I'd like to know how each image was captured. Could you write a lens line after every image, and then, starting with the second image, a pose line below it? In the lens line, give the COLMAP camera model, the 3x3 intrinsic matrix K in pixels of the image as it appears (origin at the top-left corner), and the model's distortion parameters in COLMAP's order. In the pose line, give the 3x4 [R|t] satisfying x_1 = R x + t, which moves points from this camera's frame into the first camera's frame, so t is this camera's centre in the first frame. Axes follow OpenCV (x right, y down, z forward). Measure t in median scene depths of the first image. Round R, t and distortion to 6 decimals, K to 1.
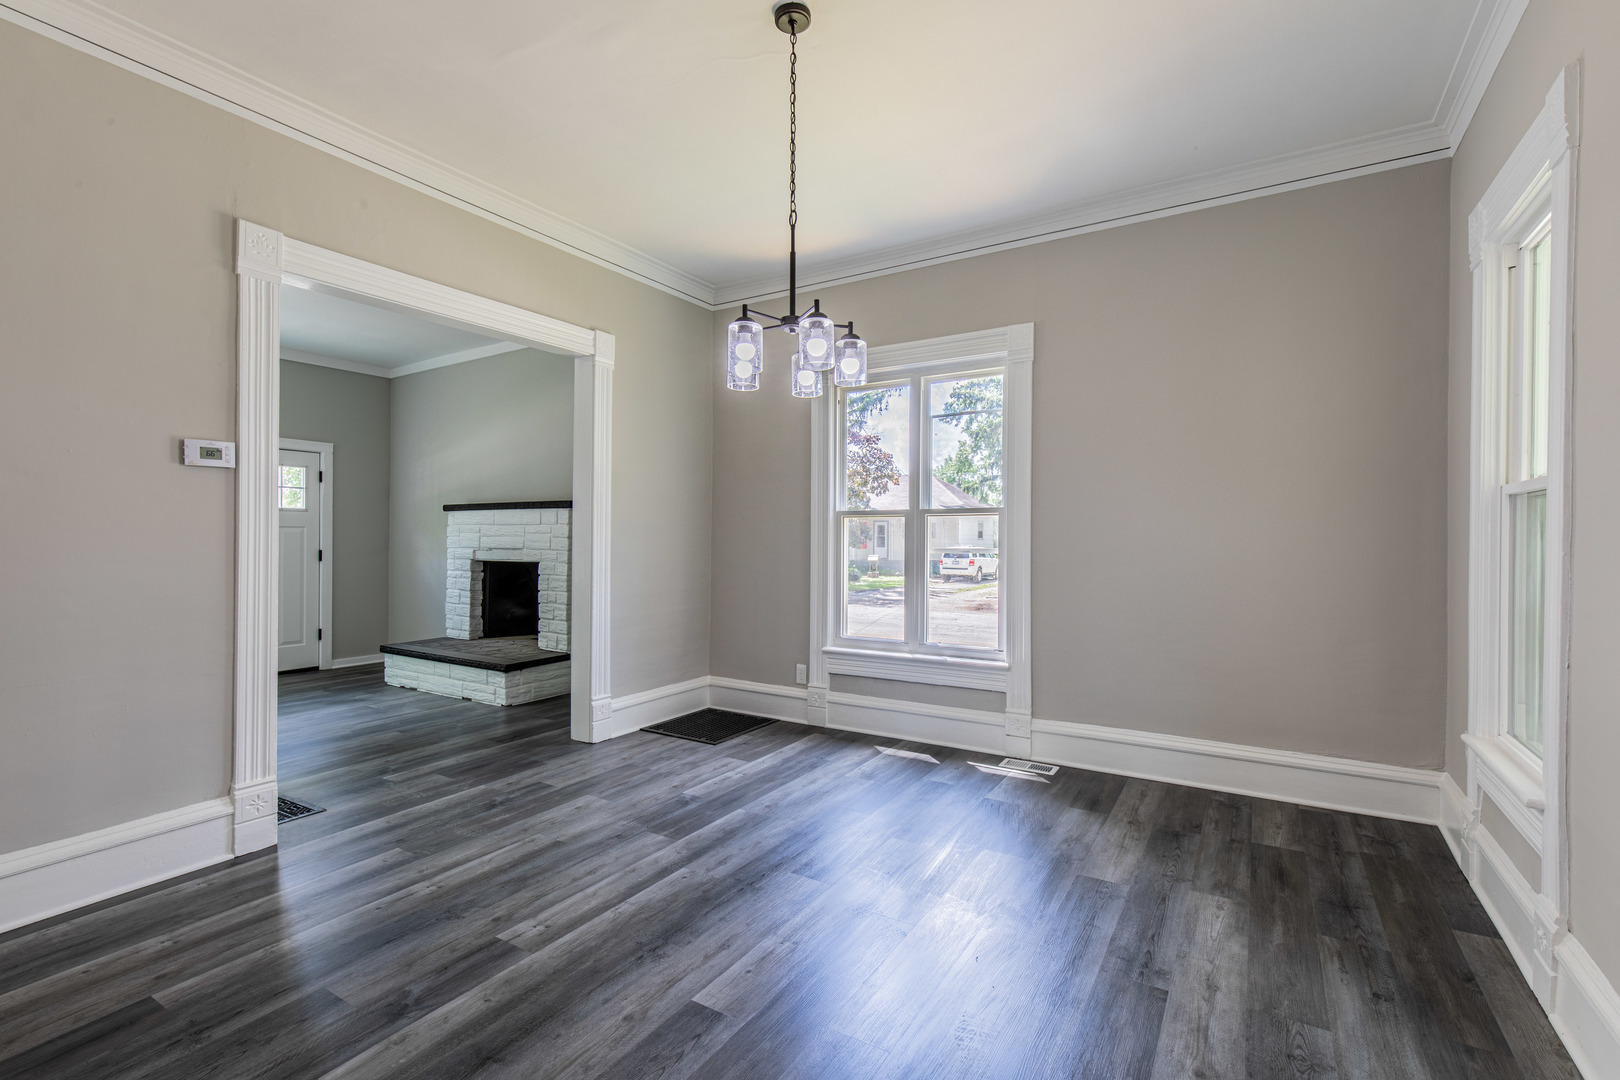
lens RADIAL K [[726.9, 0, 827.5], [0, 726.9, 539.1], [0, 0, 1]] dist [-0.002074, -0.000573]
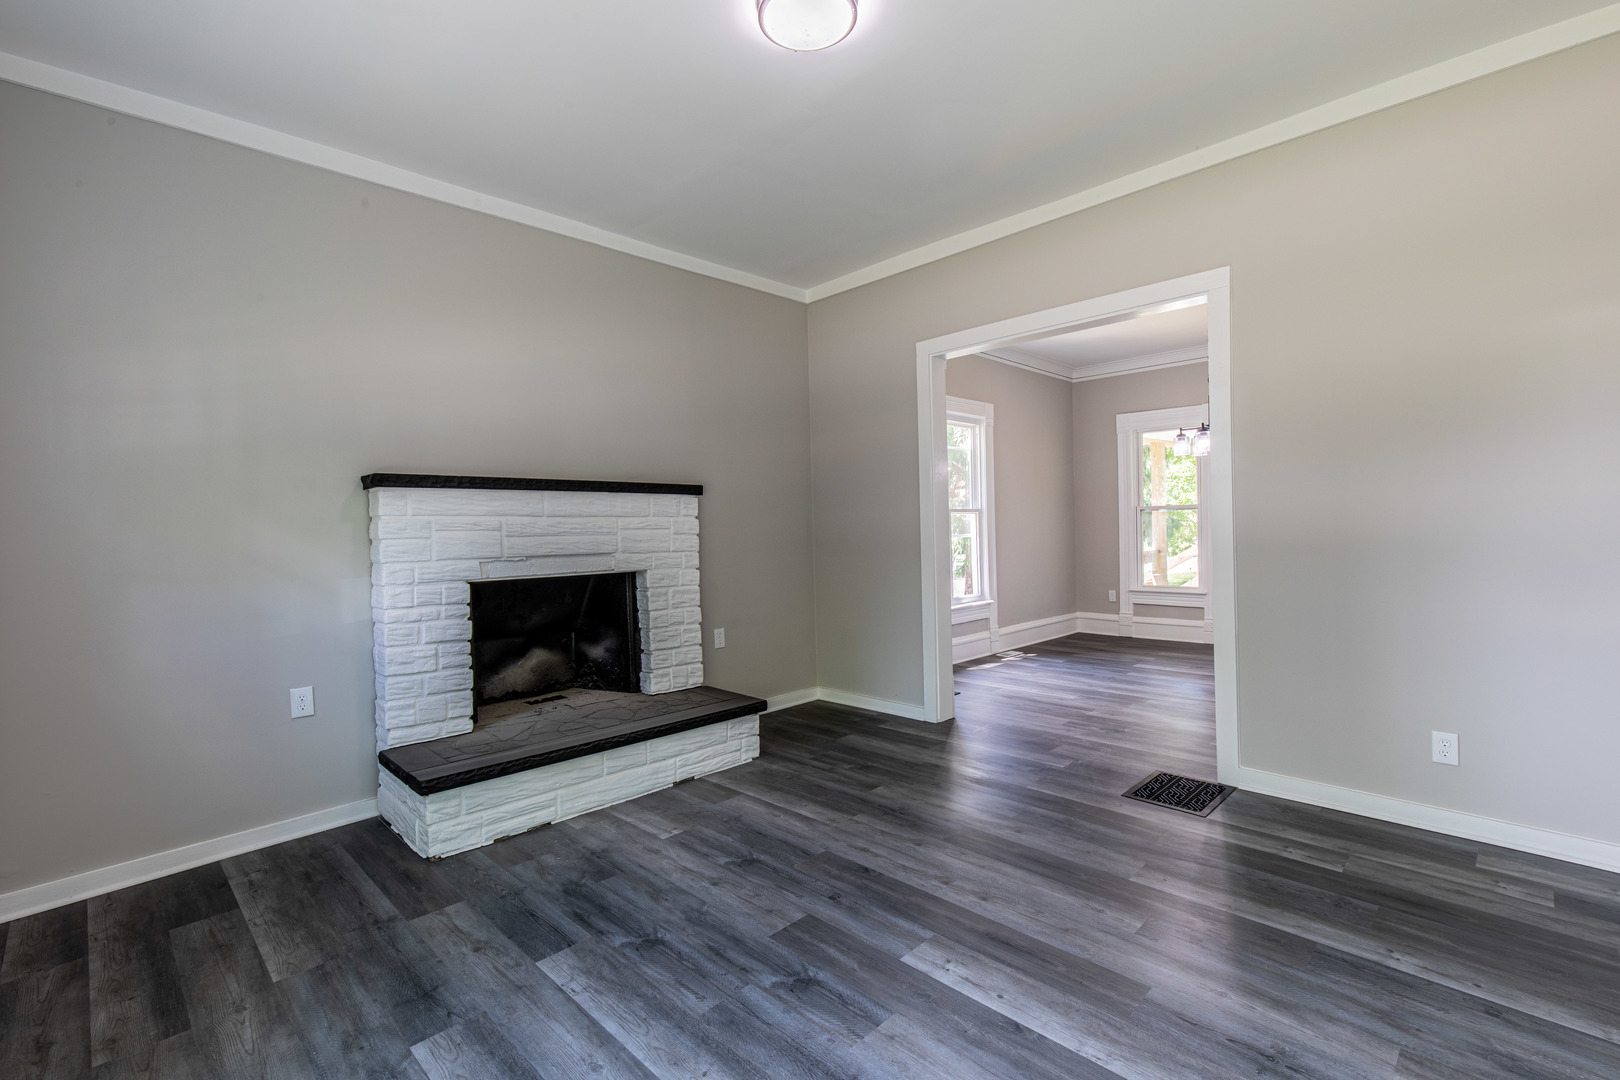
lens RADIAL K [[752.0, 0, 819.2], [0, 752.0, 536.5], [0, 0, 1]] dist [-0.000153, 0.000026]
pose [[0.221581, -0.017561, 0.974984, -0.970558], [0.021571, 0.999681, 0.013103, -0.006382], [-0.974903, 0.018128, 0.221889, 0.624023]]
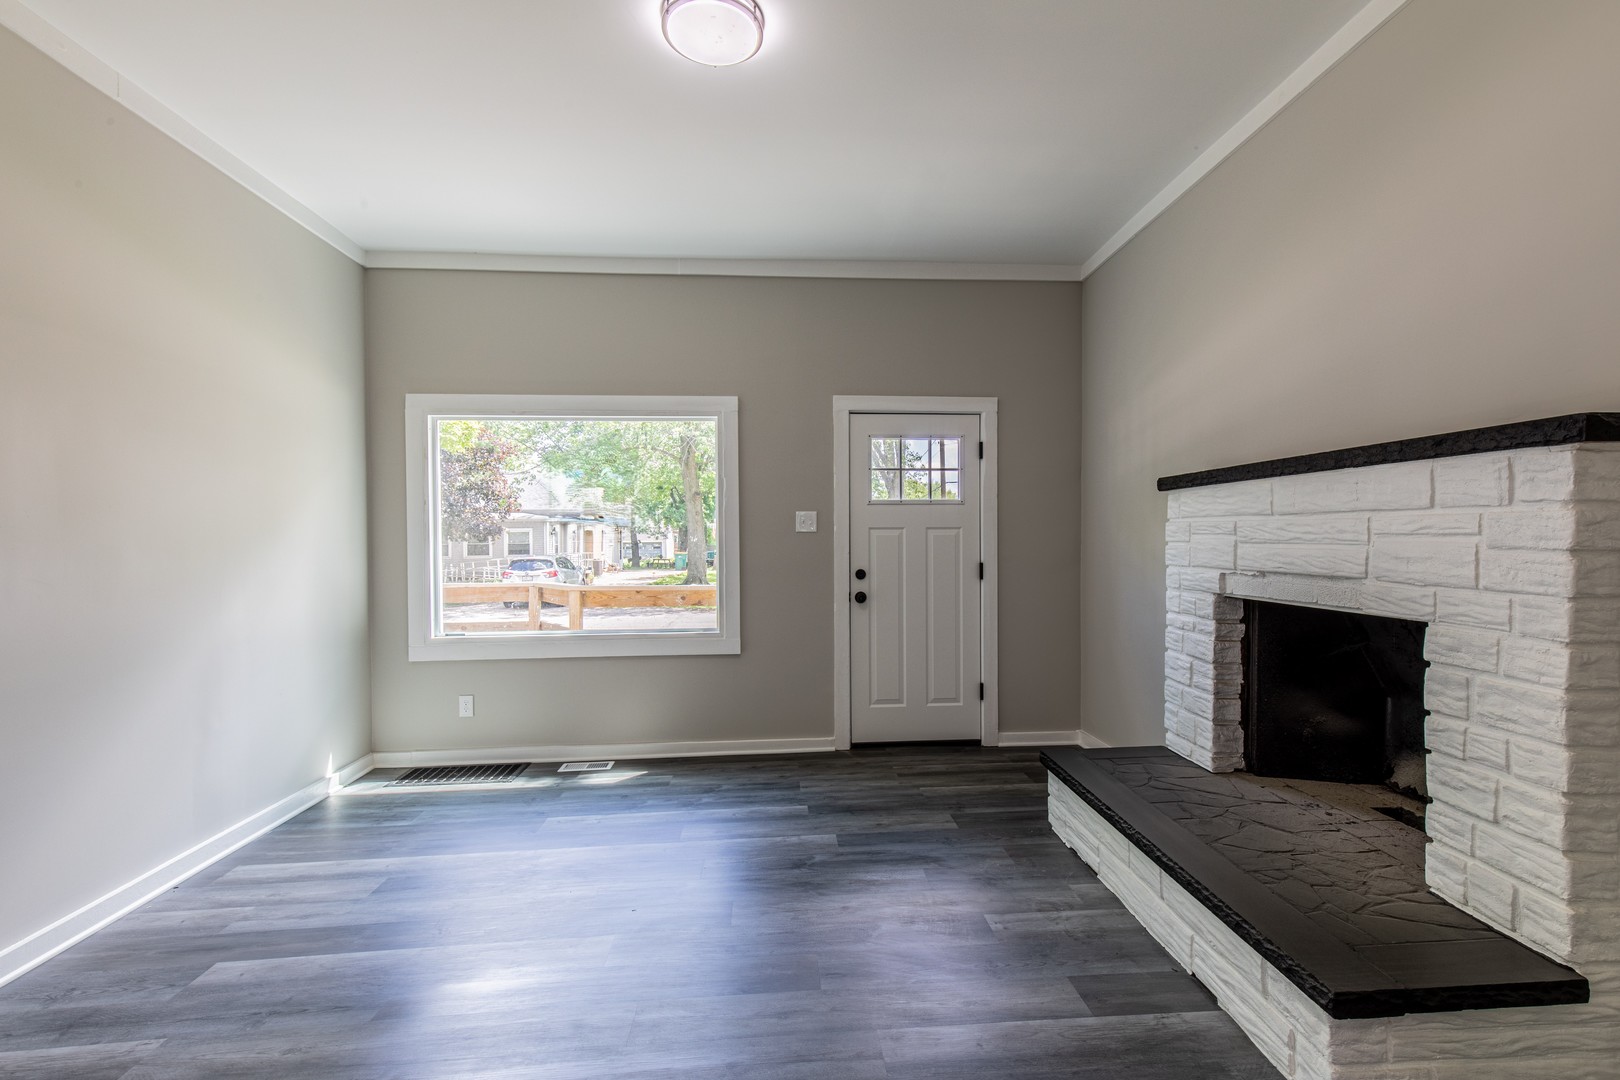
lens RADIAL K [[726.9, 0, 827.5], [0, 726.9, 539.1], [0, 0, 1]] dist [-0.002074, -0.000573]
pose [[0.582841, -0.004027, -0.812576, -0.264942], [0.007066, 0.999975, 0.000112, -0.007589], [0.812556, -0.005807, 0.582855, 0.542382]]
